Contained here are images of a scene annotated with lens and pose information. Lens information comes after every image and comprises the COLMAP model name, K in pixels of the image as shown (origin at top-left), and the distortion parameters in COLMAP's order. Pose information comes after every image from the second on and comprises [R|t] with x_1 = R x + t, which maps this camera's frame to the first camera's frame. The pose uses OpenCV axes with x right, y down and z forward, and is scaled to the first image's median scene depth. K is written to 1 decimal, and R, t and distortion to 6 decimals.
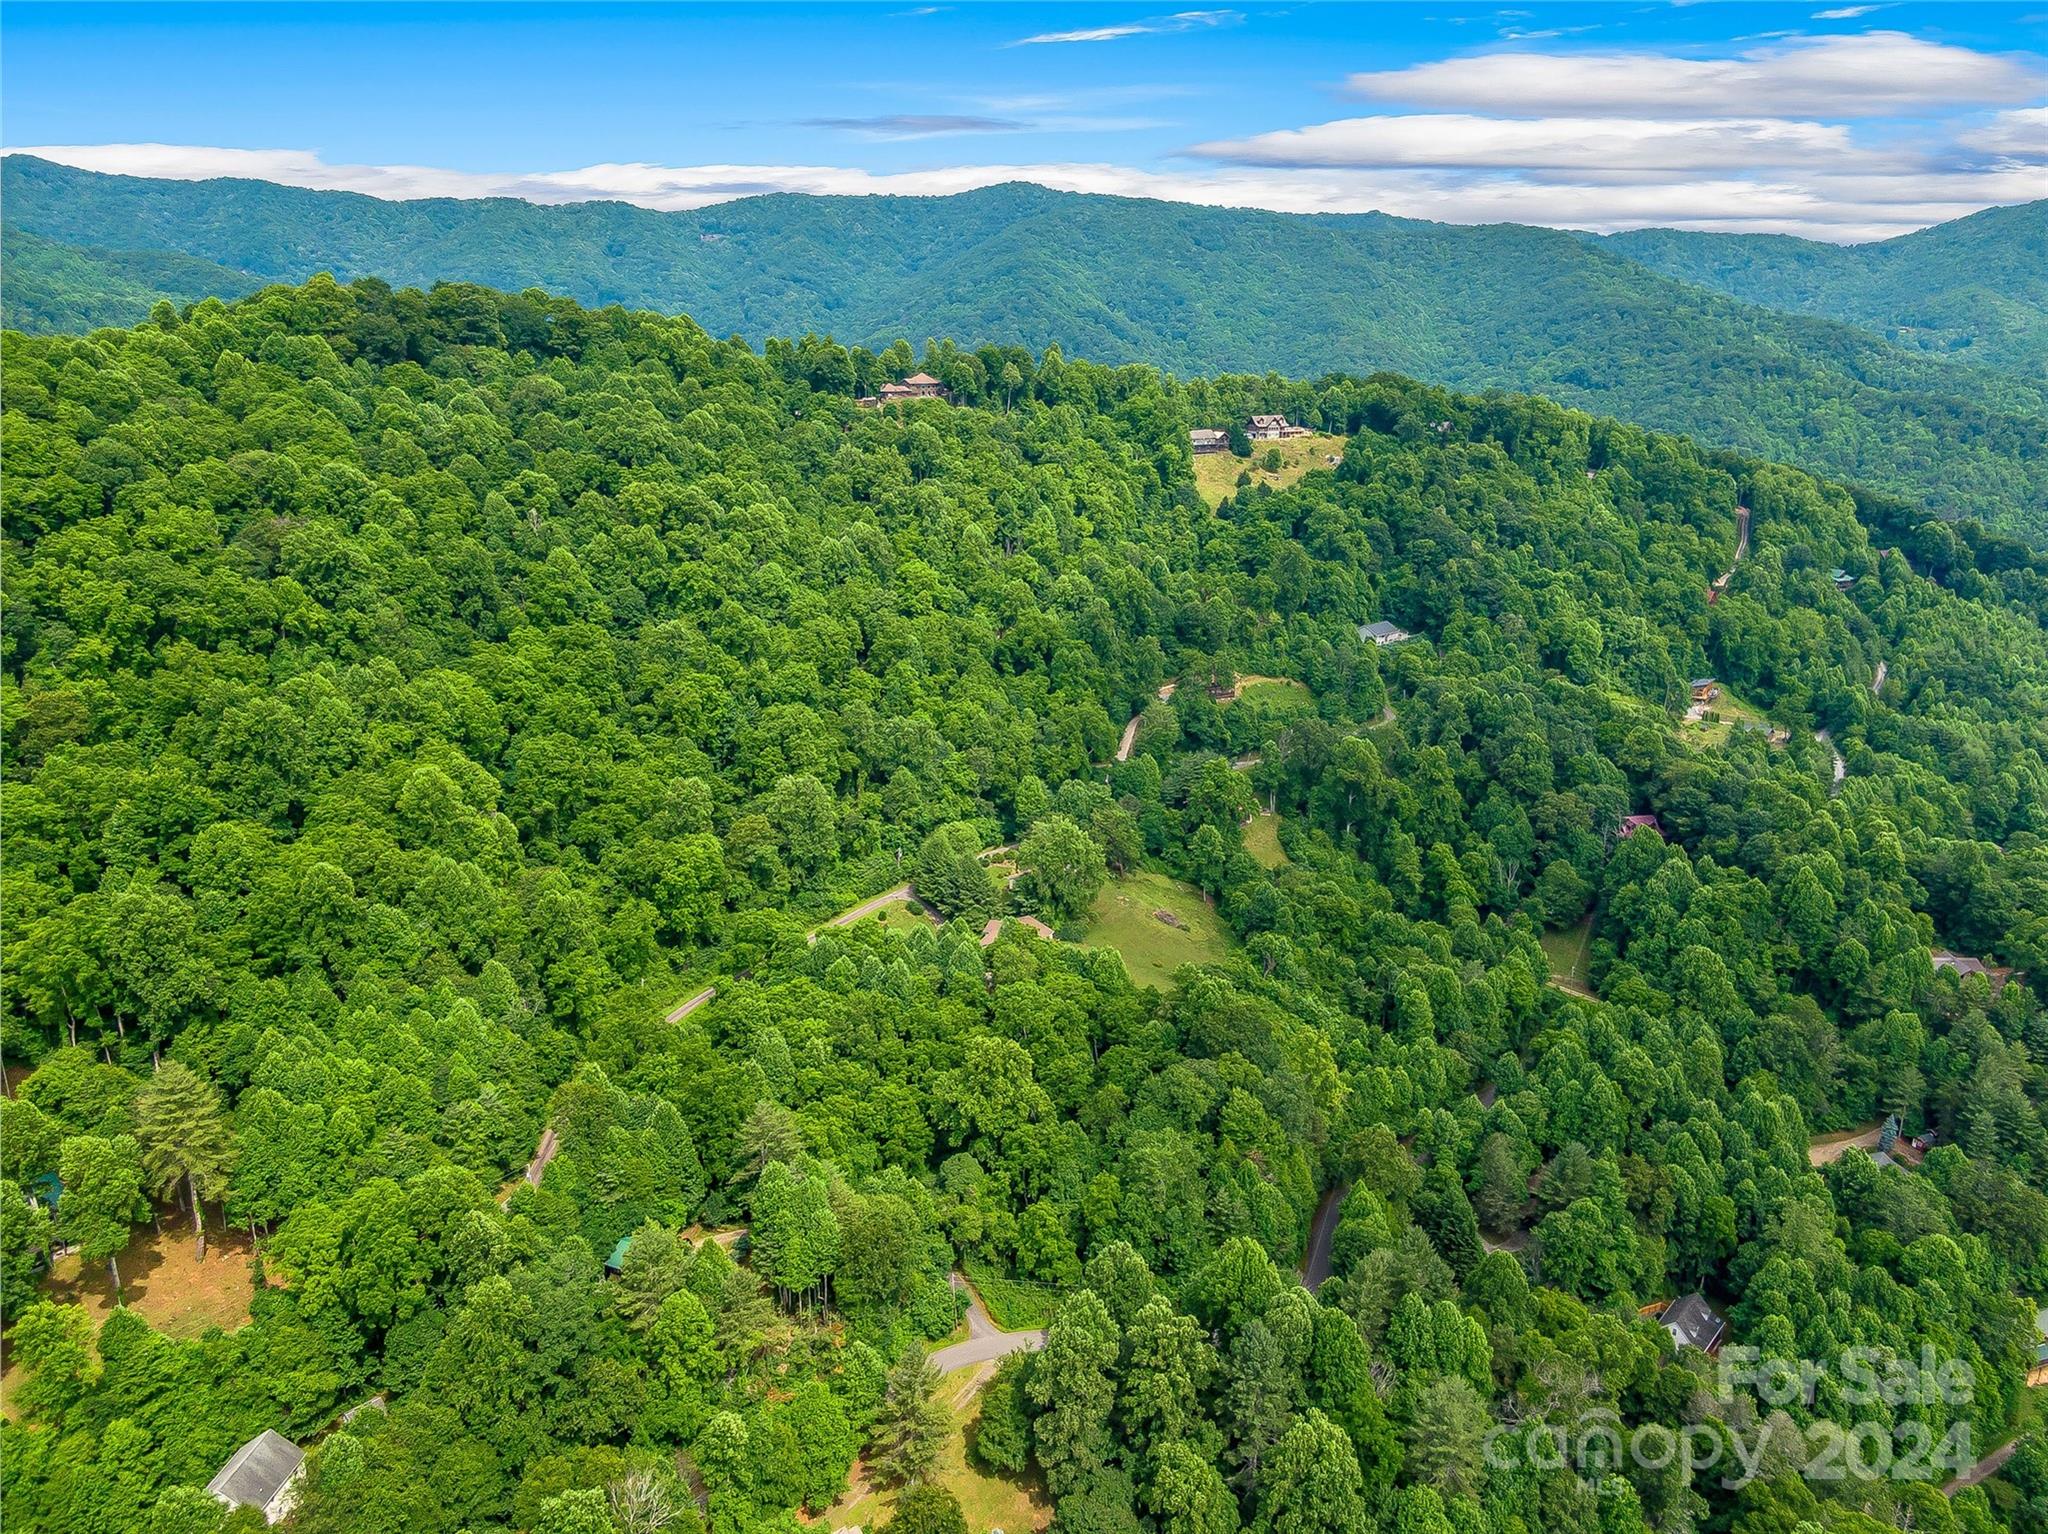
lens RADIAL K [[1453.4, 0, 1032.1], [0, 1453.4, 768.5], [0, 0, 1]] dist [0.050707, -0.093806]
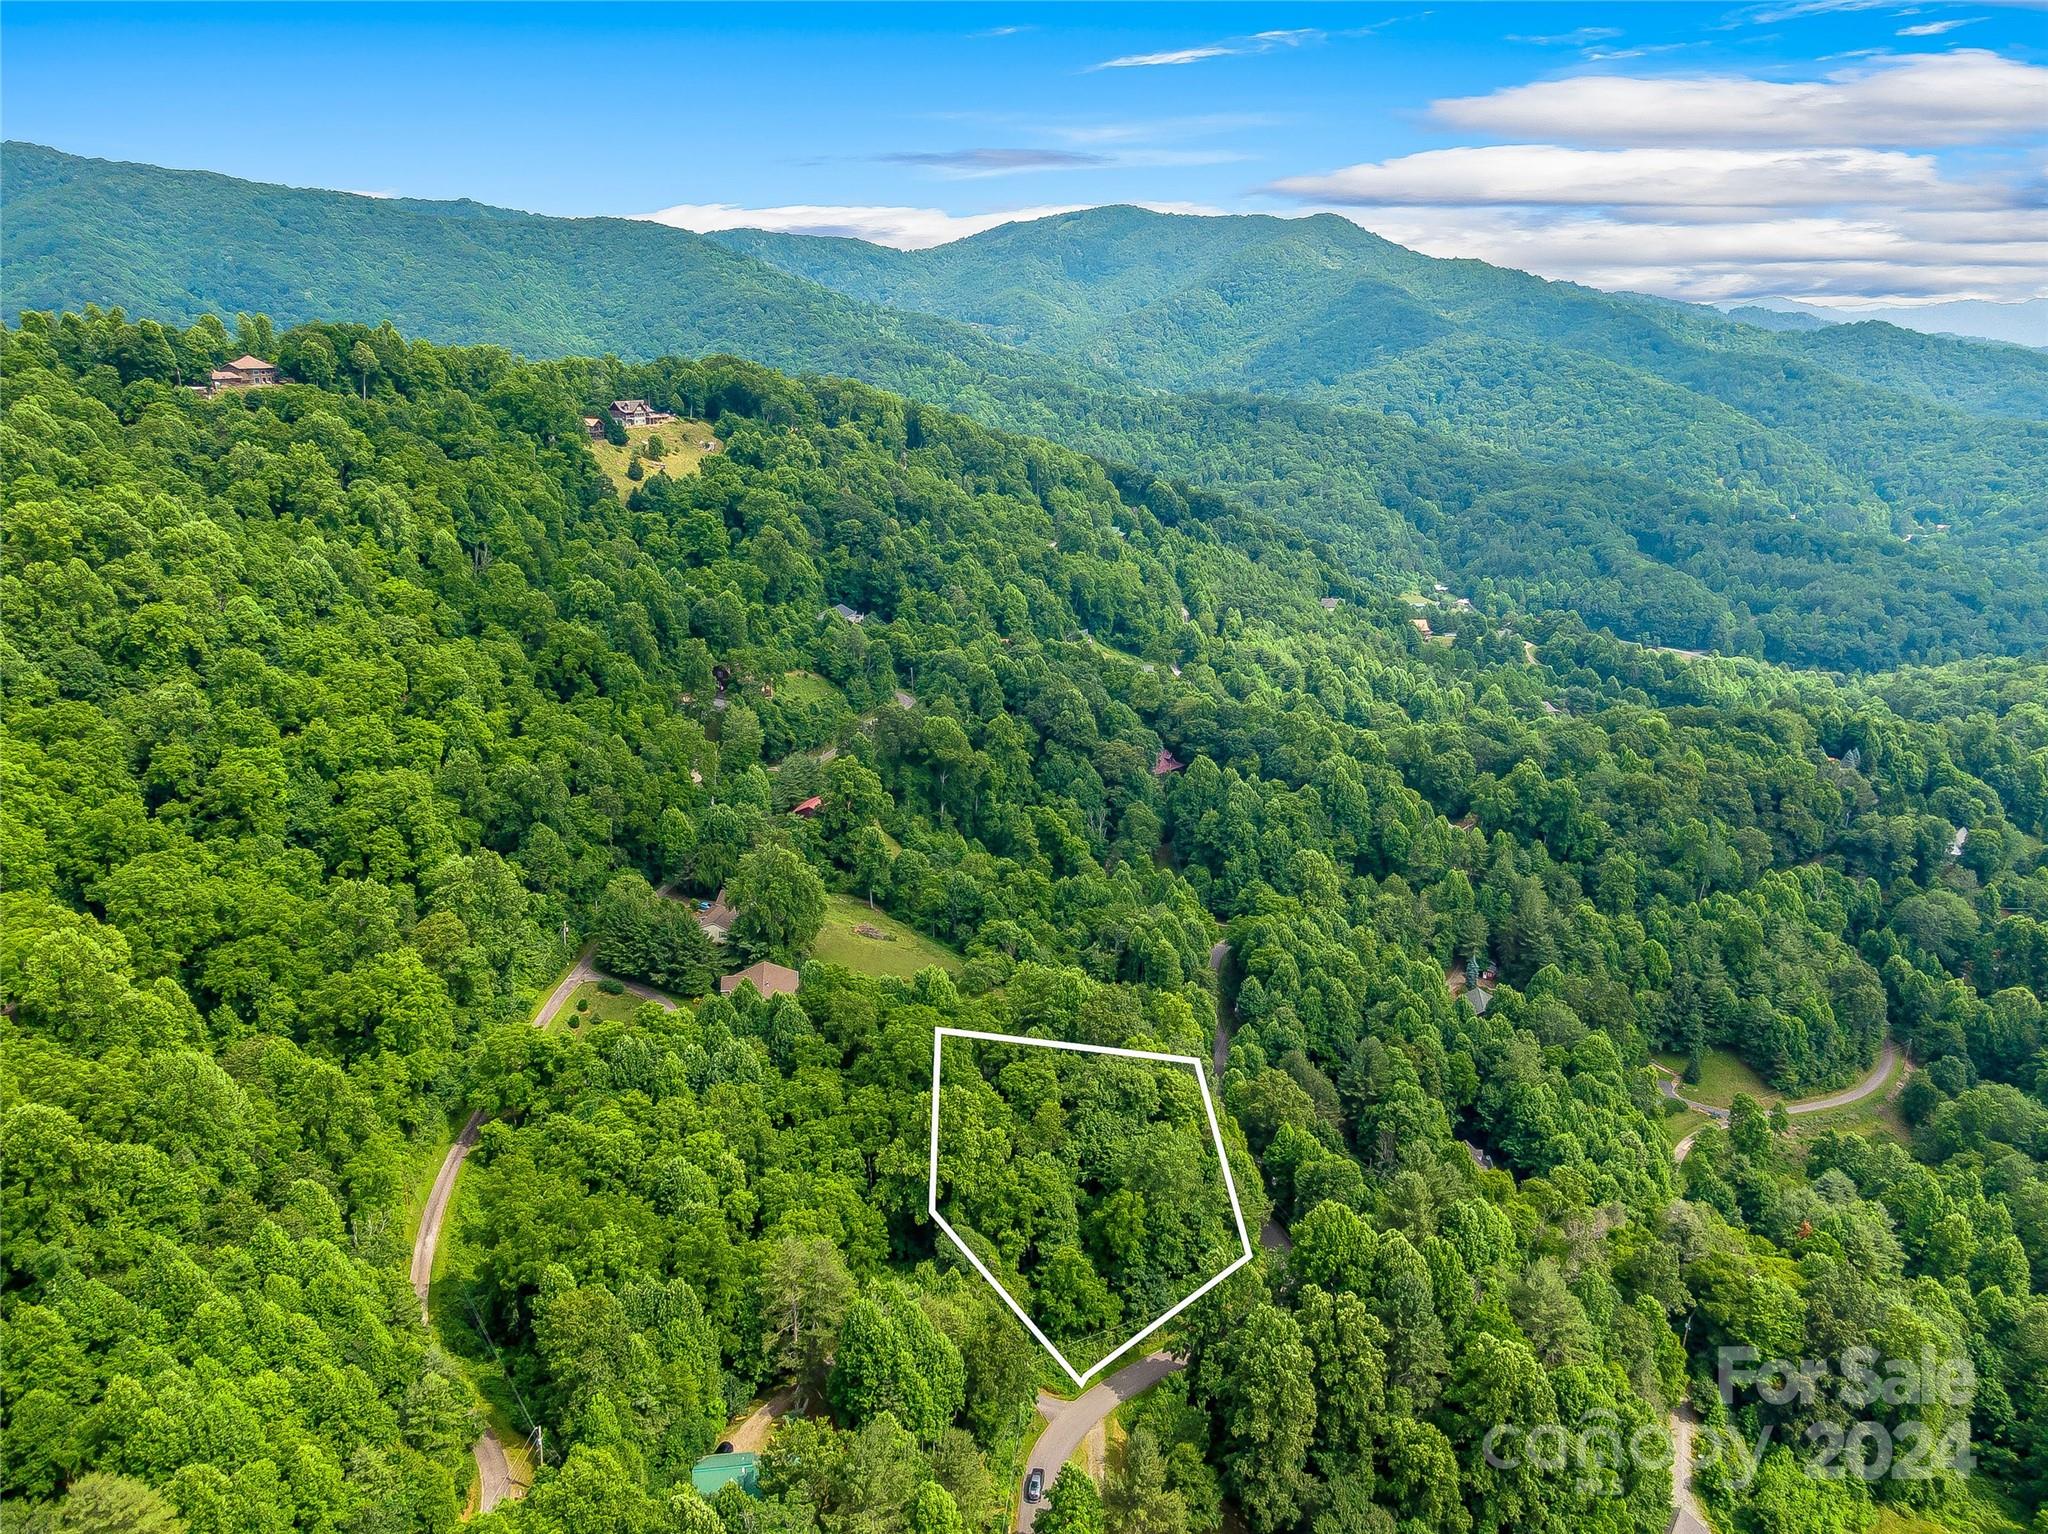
lens RADIAL K [[1463.2, 0, 1042.9], [0, 1463.2, 768.7], [0, 0, 1]] dist [0.048311, -0.102019]
pose [[0.825253, -0.160520, 0.541471, -0.293354], [0.160708, 0.985867, 0.047326, -0.024651], [-0.541415, 0.047962, 0.839387, 0.153620]]
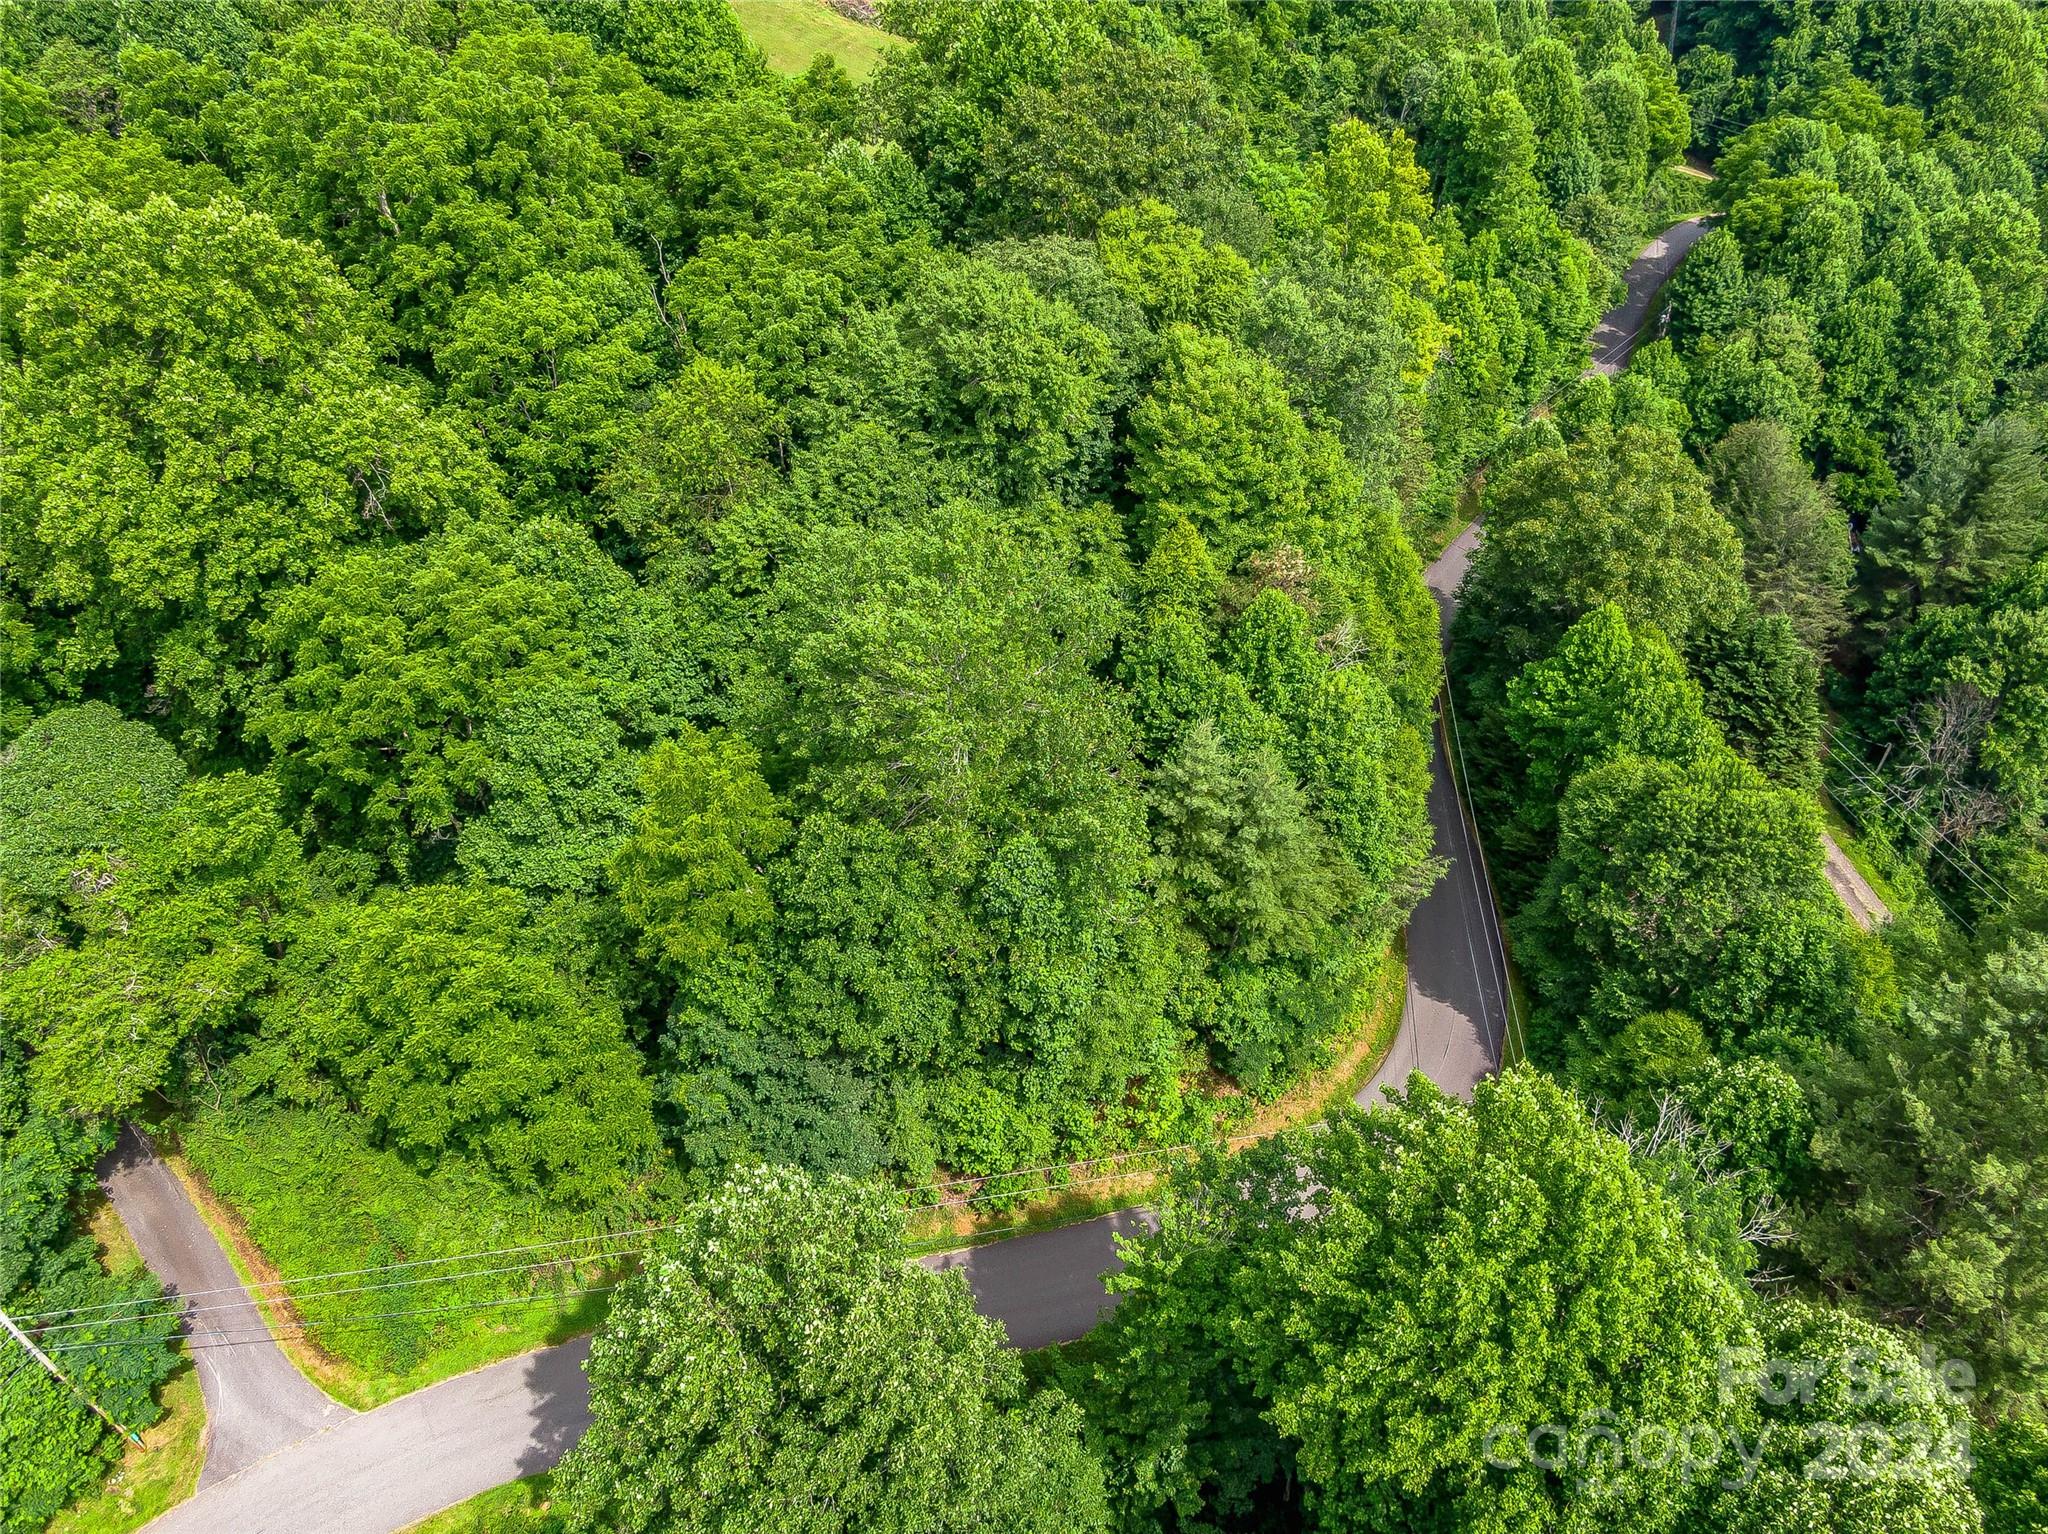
lens RADIAL K [[1479.8, 0, 1036.5], [0, 1479.8, 767.1], [0, 0, 1]] dist [0.001652, 0.001771]
pose [[0.975294, -0.140041, 0.170854, 0.040162], [0.058883, 0.910213, 0.409933, 0.126227], [-0.212920, -0.389745, 0.895971, 0.513070]]
